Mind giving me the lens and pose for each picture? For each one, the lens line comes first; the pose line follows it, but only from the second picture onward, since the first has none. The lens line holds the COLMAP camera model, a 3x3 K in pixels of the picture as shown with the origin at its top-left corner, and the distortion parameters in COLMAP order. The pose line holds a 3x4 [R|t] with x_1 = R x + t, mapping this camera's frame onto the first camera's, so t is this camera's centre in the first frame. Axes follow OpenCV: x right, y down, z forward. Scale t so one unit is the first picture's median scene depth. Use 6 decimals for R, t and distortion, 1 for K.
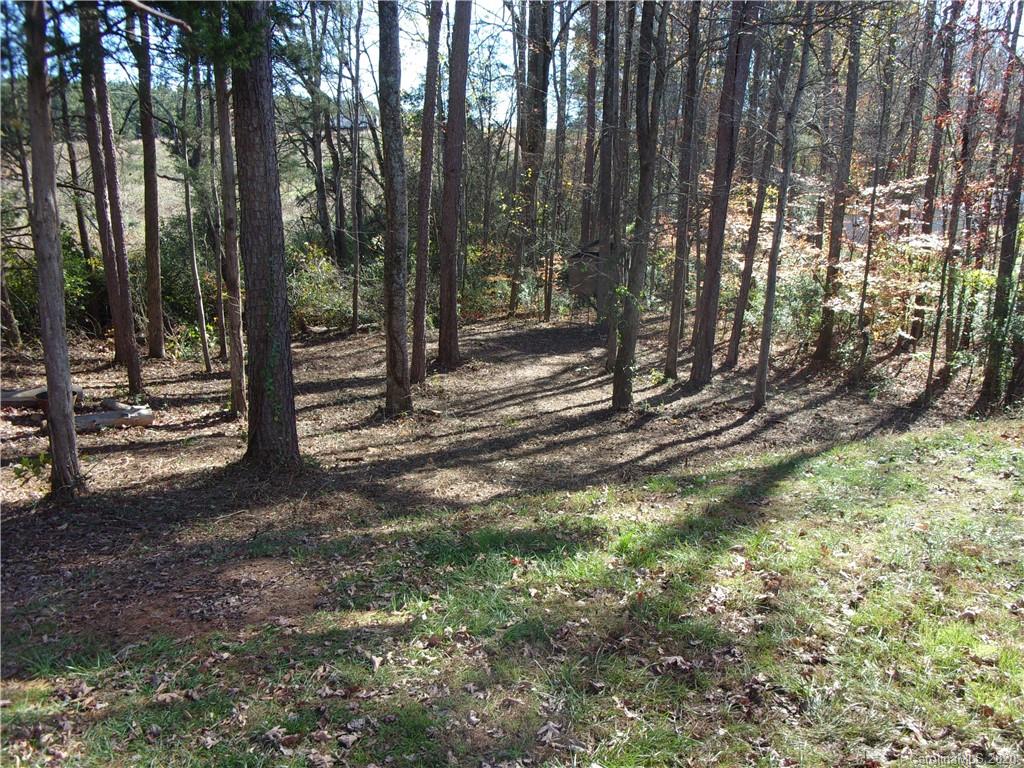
lens RADIAL K [[838.7, 0, 511.0], [0, 838.7, 383.9], [0, 0, 1]] dist [-0.004236, -0.000858]
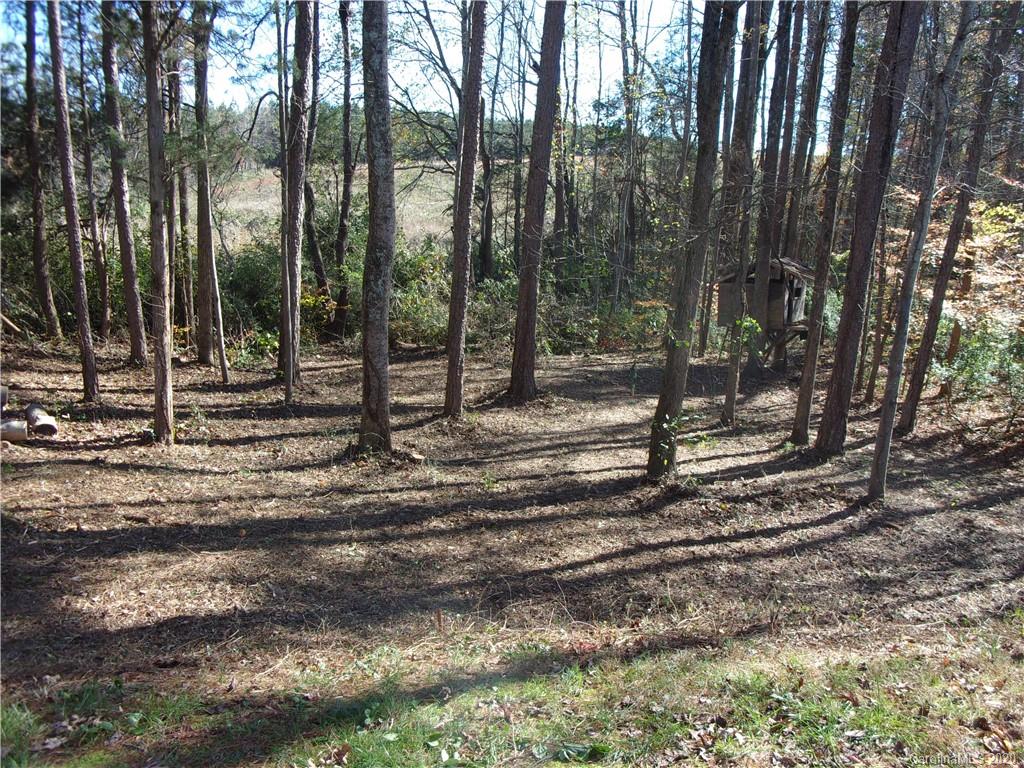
lens RADIAL K [[838.7, 0, 512.3], [0, 838.7, 384.8], [0, 0, 1]] dist [-0.004236, -0.000858]
pose [[0.953374, 0.087975, -0.288685, 0.211365], [-0.095899, 0.995301, -0.013391, -0.031324], [0.286151, 0.040451, 0.957330, 0.240102]]
